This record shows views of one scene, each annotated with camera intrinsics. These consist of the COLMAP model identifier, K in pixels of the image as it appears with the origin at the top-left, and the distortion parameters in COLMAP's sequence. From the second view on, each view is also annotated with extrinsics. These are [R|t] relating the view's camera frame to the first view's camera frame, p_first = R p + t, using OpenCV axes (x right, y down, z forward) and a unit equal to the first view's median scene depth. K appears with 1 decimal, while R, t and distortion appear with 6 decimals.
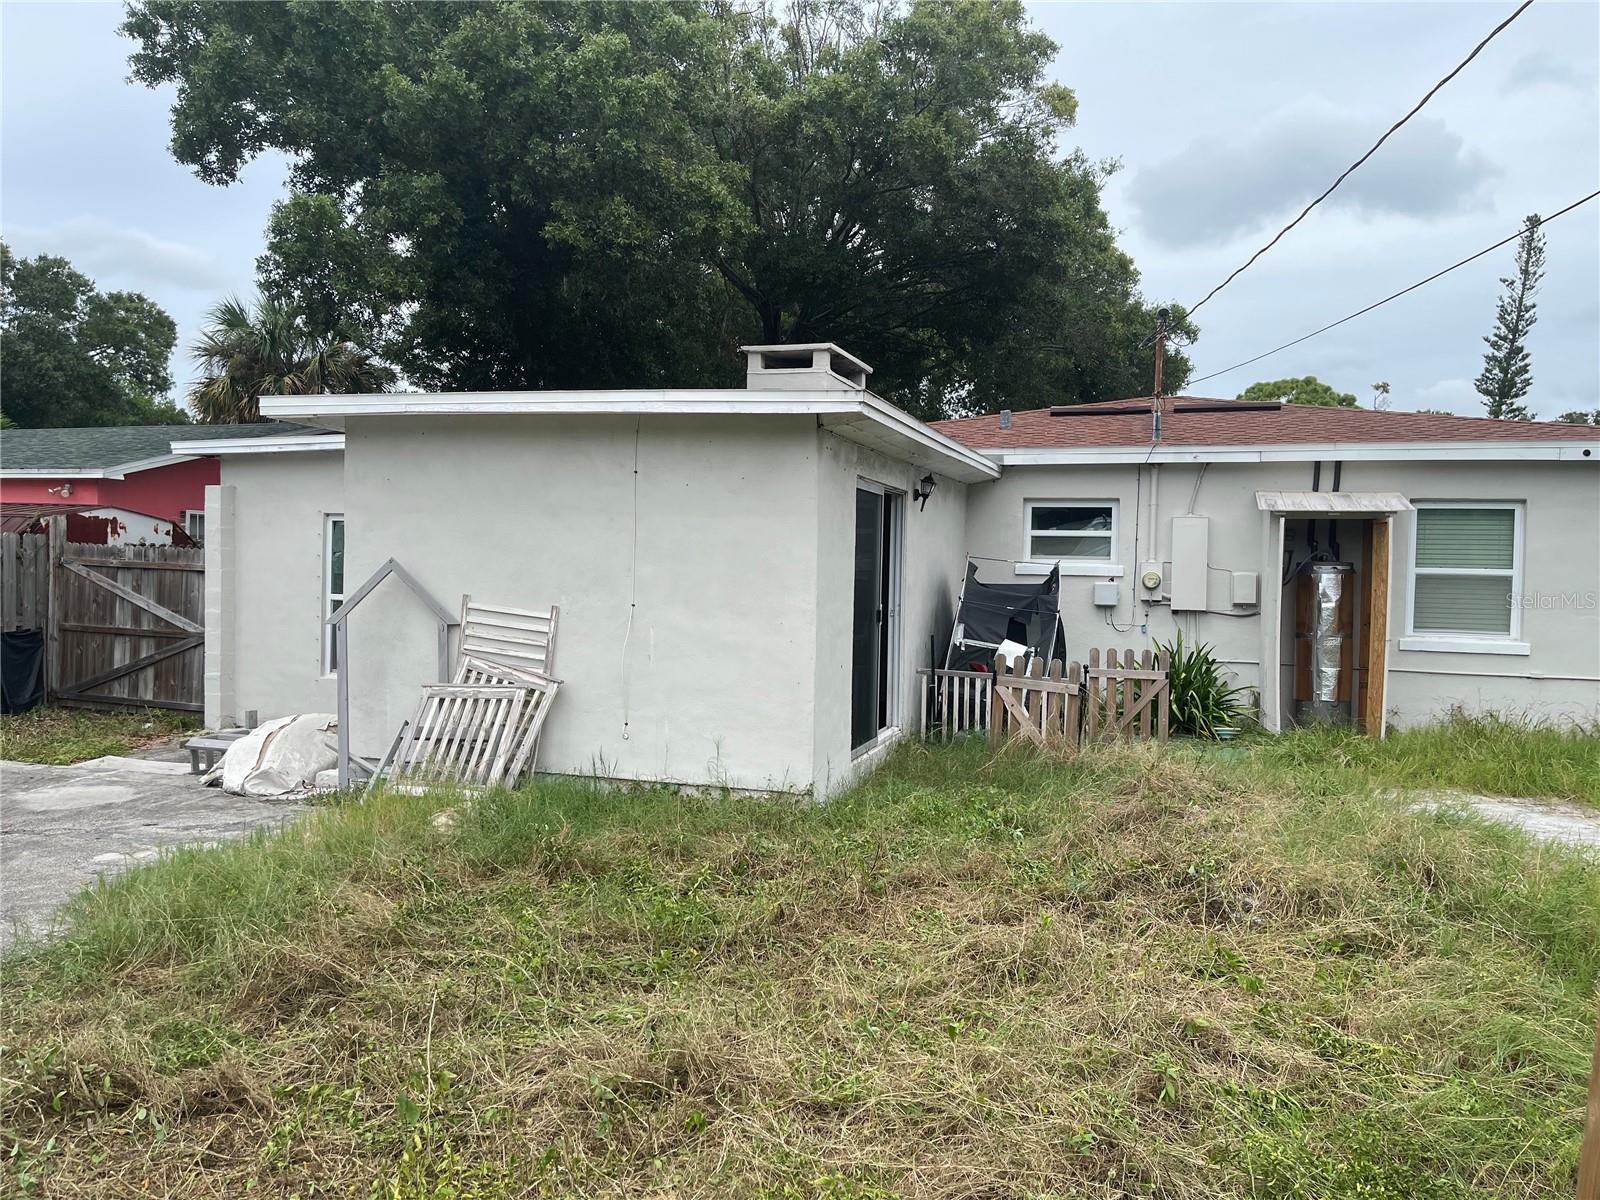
lens RADIAL K [[1186.8, 0, 800.0], [0, 1186.8, 600.0], [0, 0, 1]] dist [0.010224, -0.004769]
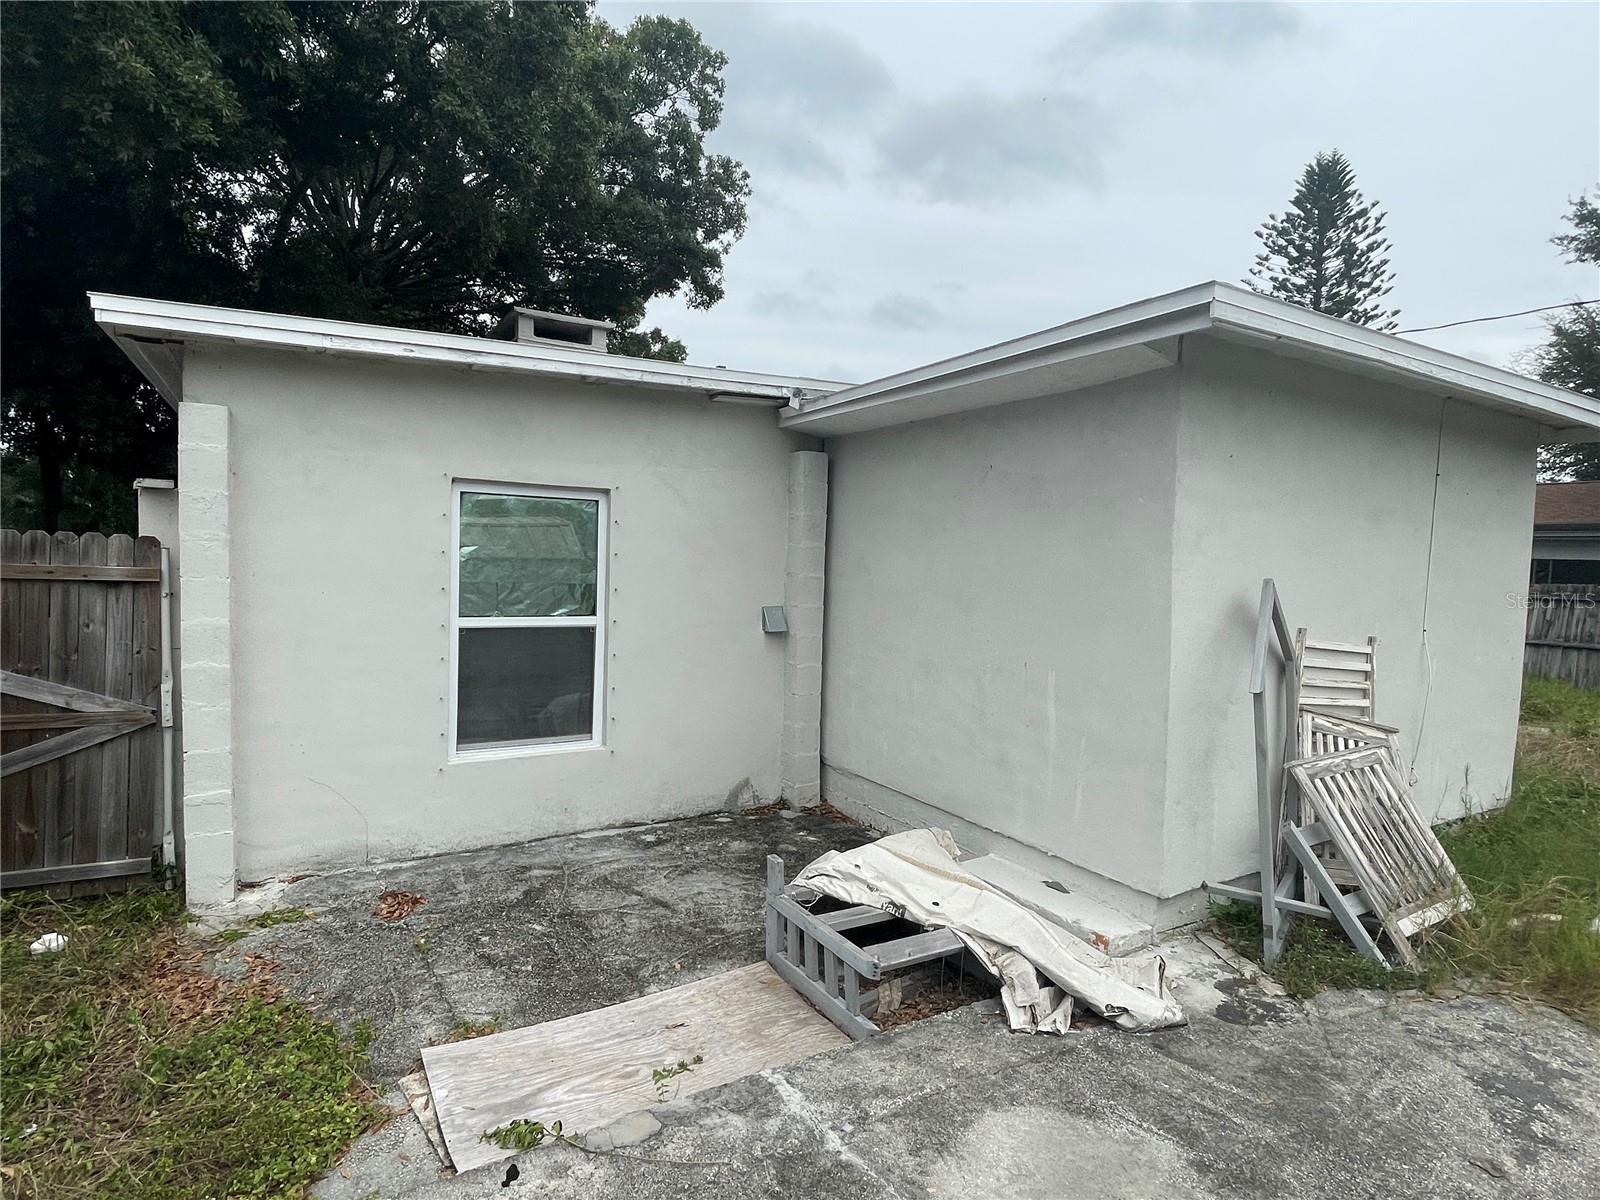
lens RADIAL K [[860.3, 0, 799.3], [0, 860.3, 605.4], [0, 0, 1]] dist [-0.027927, 0.014905]
pose [[0.681183, -0.044108, 0.730783, -0.545617], [0.005663, 0.998471, 0.054985, -0.030698], [-0.732091, -0.033316, 0.680391, 0.551952]]
